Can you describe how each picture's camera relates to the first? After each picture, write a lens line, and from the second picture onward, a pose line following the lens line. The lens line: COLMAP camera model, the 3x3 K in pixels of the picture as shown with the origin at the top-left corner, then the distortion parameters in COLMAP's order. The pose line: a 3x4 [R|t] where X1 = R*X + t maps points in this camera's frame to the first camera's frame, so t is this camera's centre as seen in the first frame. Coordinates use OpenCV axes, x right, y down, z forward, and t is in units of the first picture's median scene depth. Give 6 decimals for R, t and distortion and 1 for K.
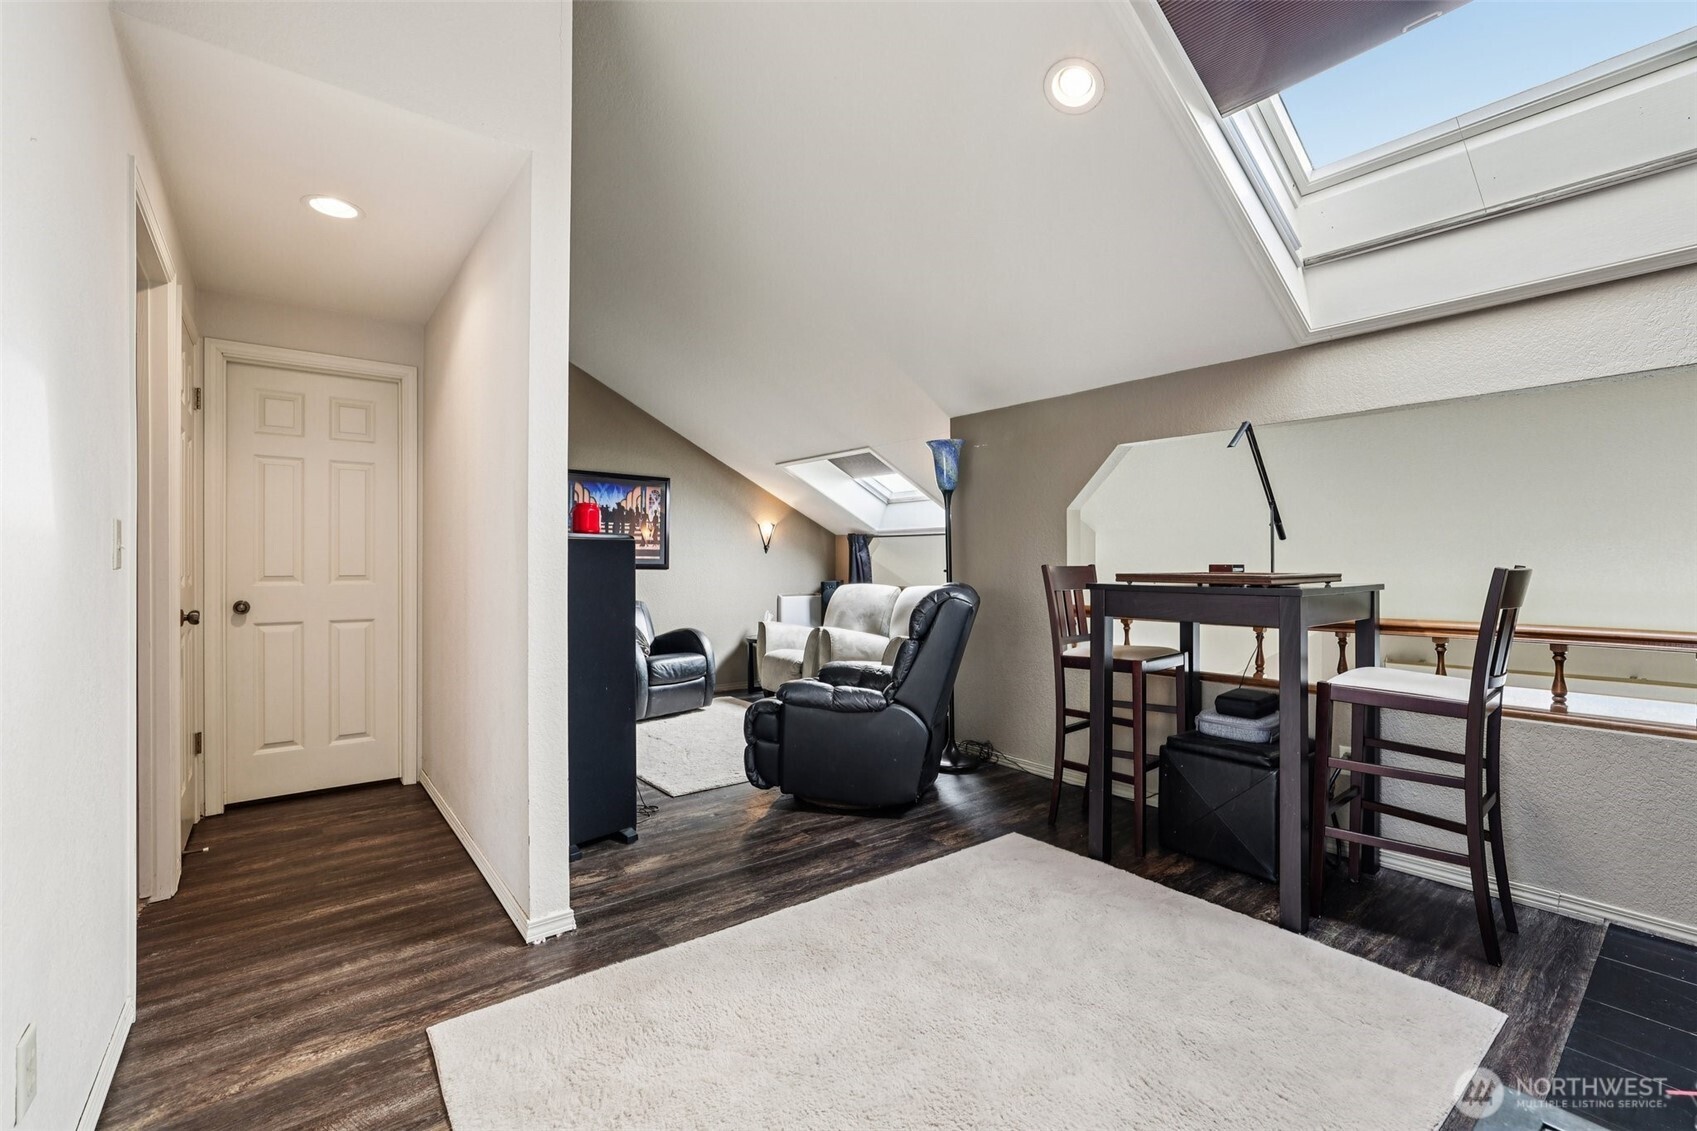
lens RADIAL K [[734.9, 0, 857.9], [0, 734.9, 559.2], [0, 0, 1]] dist [-0.028366, 0.010896]
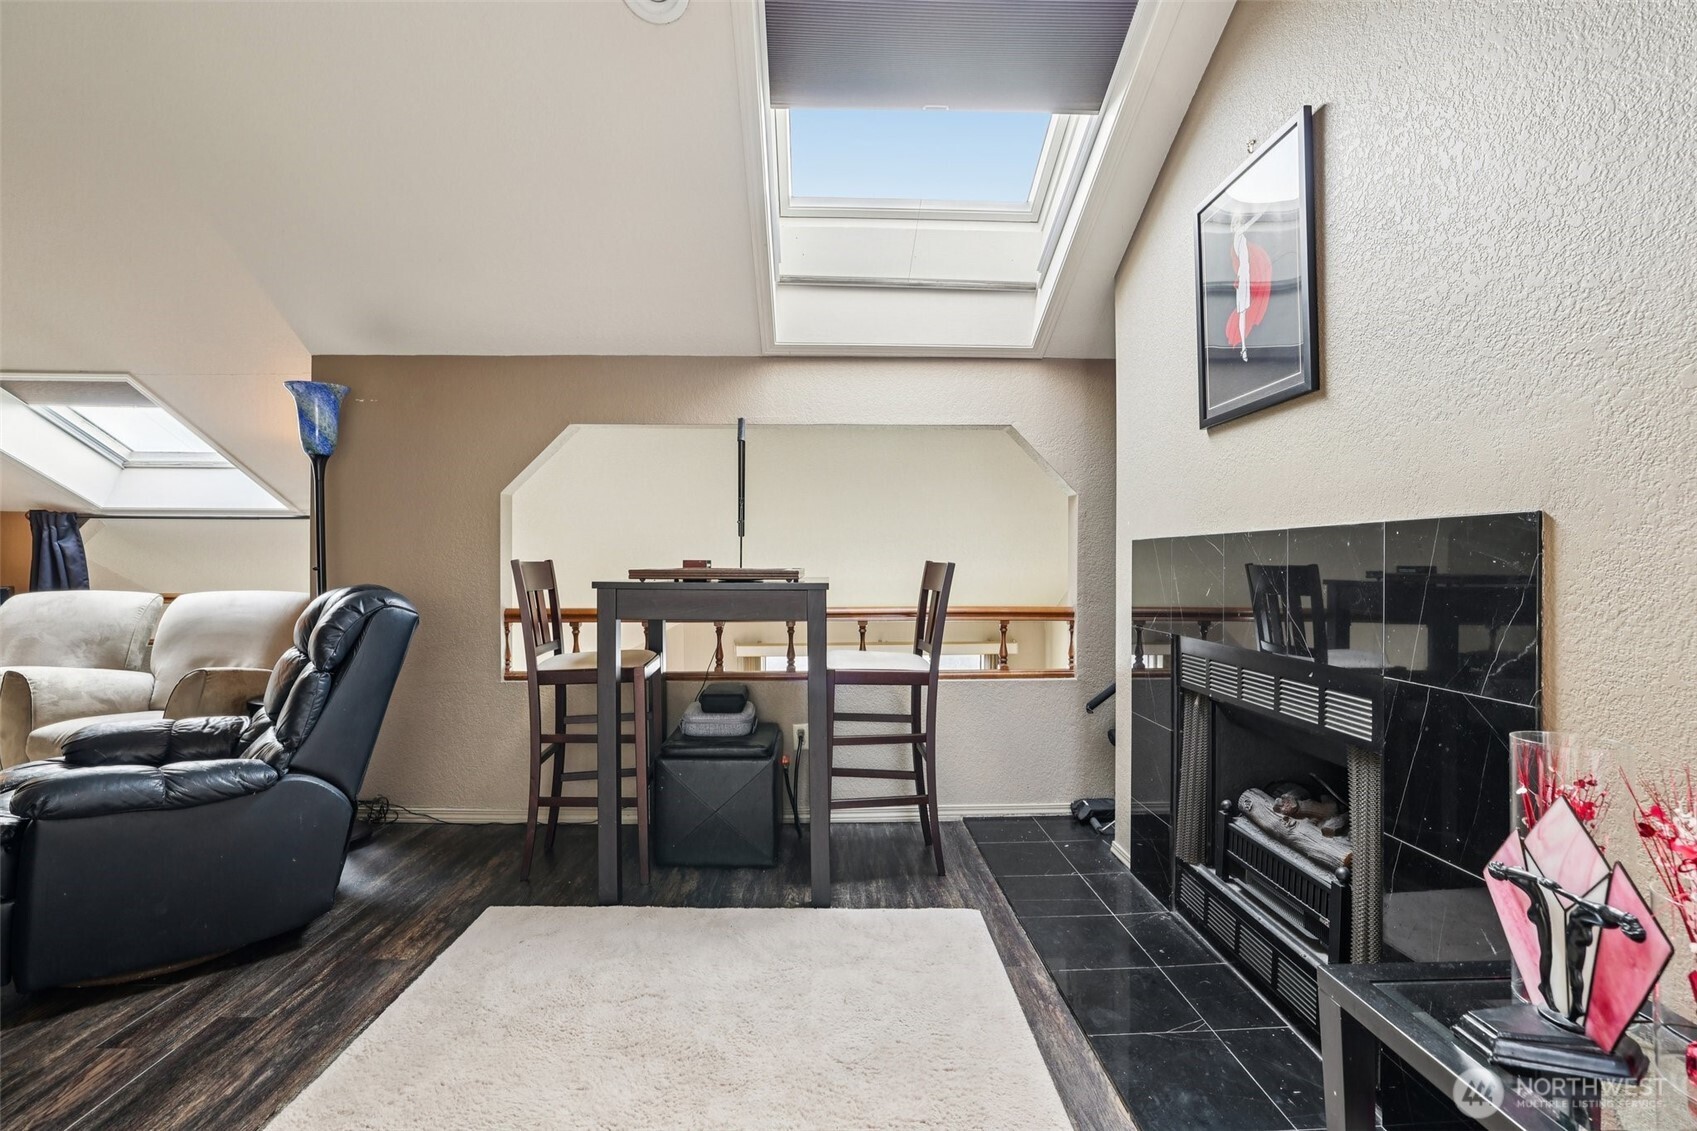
lens RADIAL K [[734.9, 0, 854.0], [0, 734.9, 560.6], [0, 0, 1]] dist [-0.028366, 0.010896]
pose [[0.615747, 0.002925, 0.787938, -0.151348], [-0.006510, 0.999978, 0.001375, 0.005001], [-0.787917, -0.005976, 0.615753, 0.223472]]
